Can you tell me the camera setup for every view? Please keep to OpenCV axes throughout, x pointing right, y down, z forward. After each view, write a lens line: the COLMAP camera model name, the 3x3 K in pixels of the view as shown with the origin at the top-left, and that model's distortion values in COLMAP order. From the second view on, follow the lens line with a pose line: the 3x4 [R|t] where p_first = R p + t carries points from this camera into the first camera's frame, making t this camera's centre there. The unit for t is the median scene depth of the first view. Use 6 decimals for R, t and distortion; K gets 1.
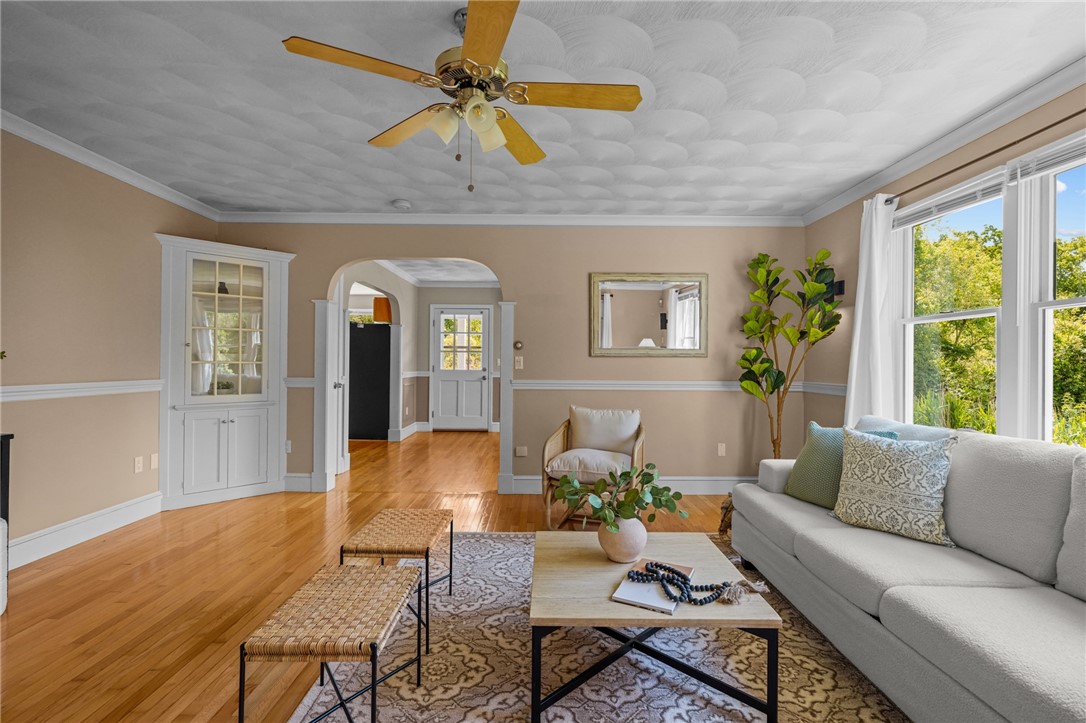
lens RADIAL K [[496.7, 0, 544.5], [0, 496.7, 360.2], [0, 0, 1]] dist [0.001550, -0.001281]
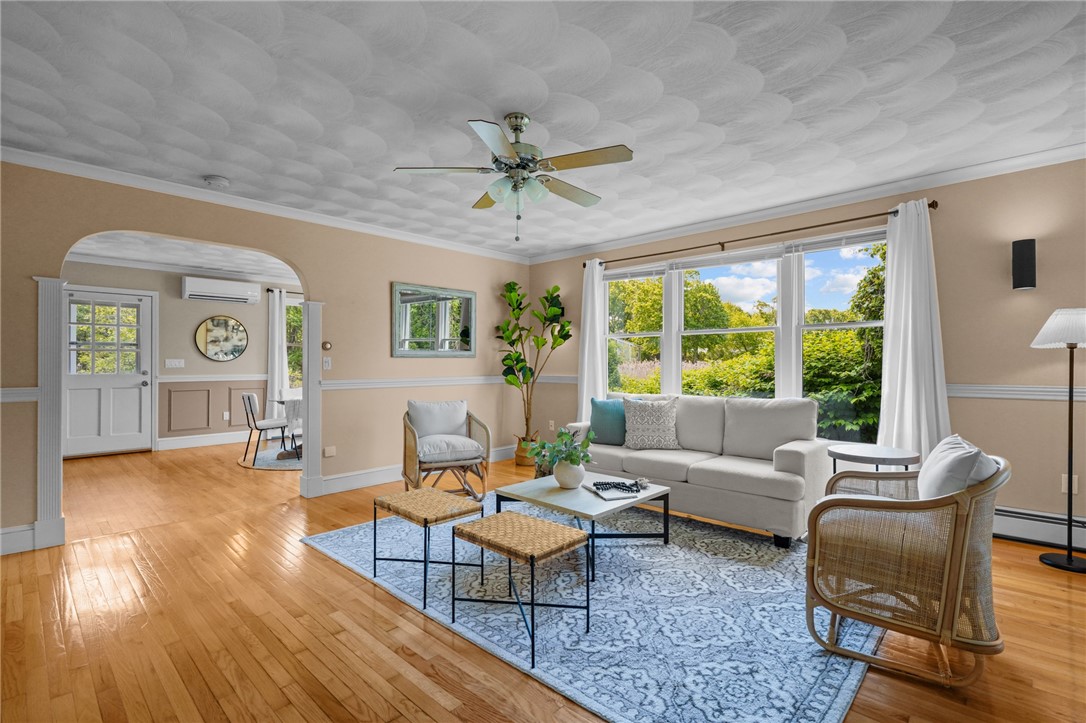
lens RADIAL K [[496.7, 0, 544.8], [0, 496.7, 363.1], [0, 0, 1]] dist [0.001550, -0.001281]
pose [[0.689882, -0.008681, 0.723870, -0.565291], [0.004020, 0.999959, 0.008161, -0.002141], [-0.723911, -0.002720, 0.689889, -0.010321]]
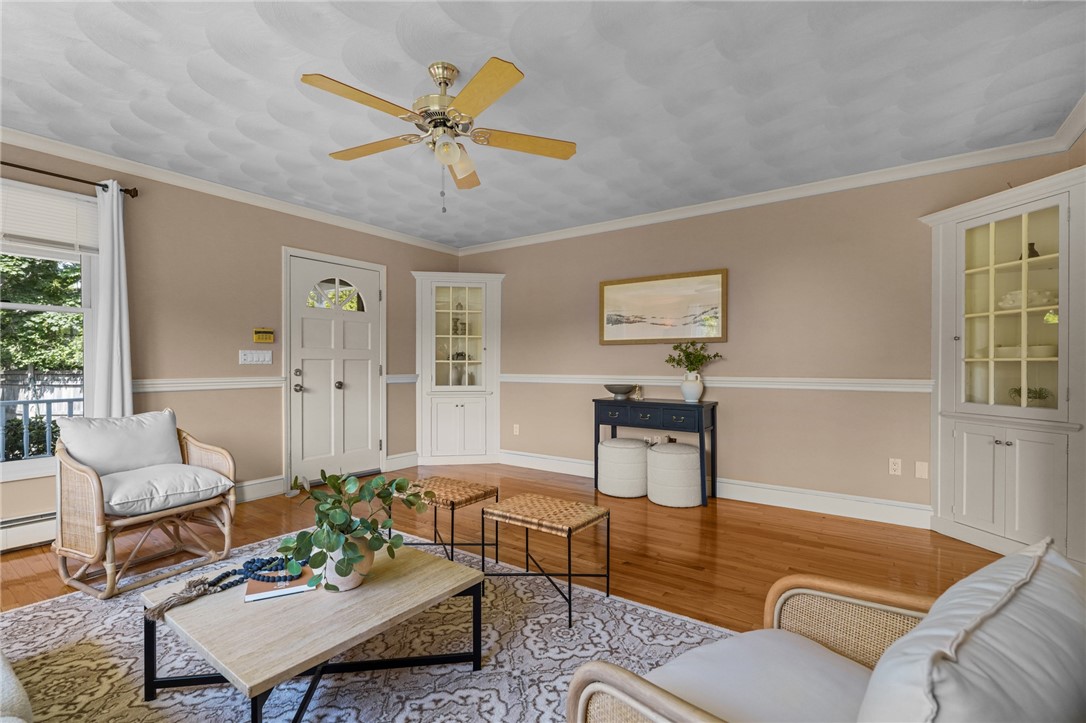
lens RADIAL K [[496.7, 0, 542.2], [0, 496.7, 366.6], [0, 0, 1]] dist [0.001550, -0.001281]
pose [[-0.583576, -0.003941, -0.812049, 0.353077], [-0.001677, 0.999992, -0.003648, 0.019595], [0.812057, -0.000767, -0.583578, 0.966631]]
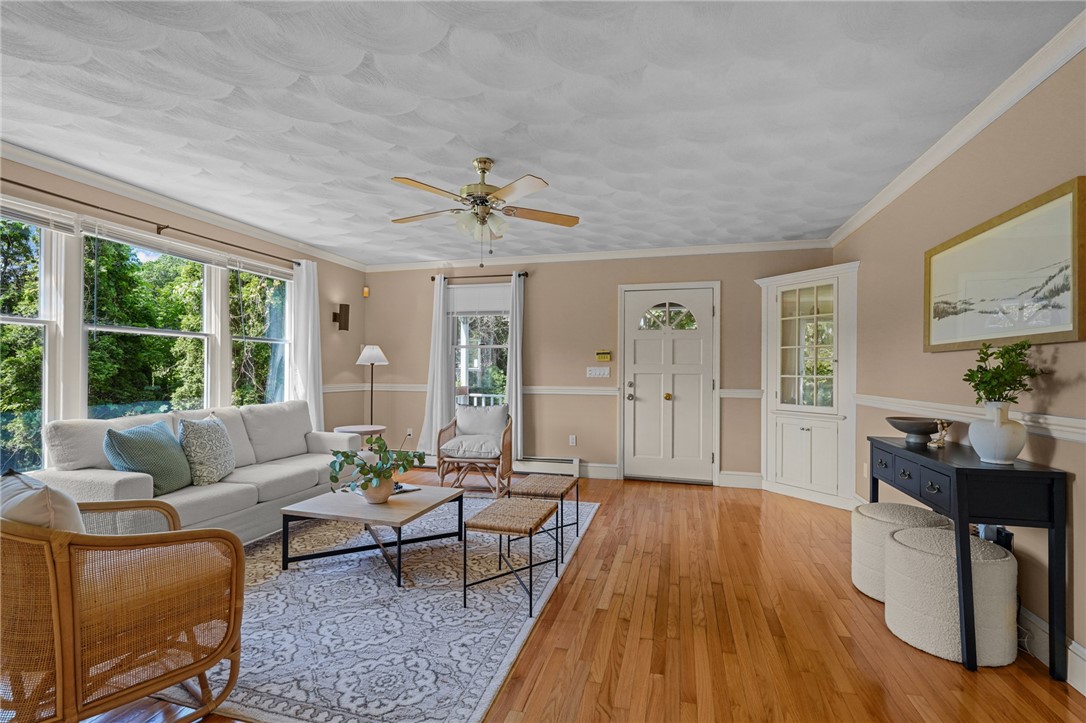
lens RADIAL K [[496.7, 0, 539.0], [0, 496.7, 369.2], [0, 0, 1]] dist [0.001550, -0.001281]
pose [[-0.960201, -0.013464, 0.278986, -0.399574], [-0.016066, 0.999846, -0.007045, 0.000604], [-0.278848, -0.011247, -0.960269, 1.272129]]
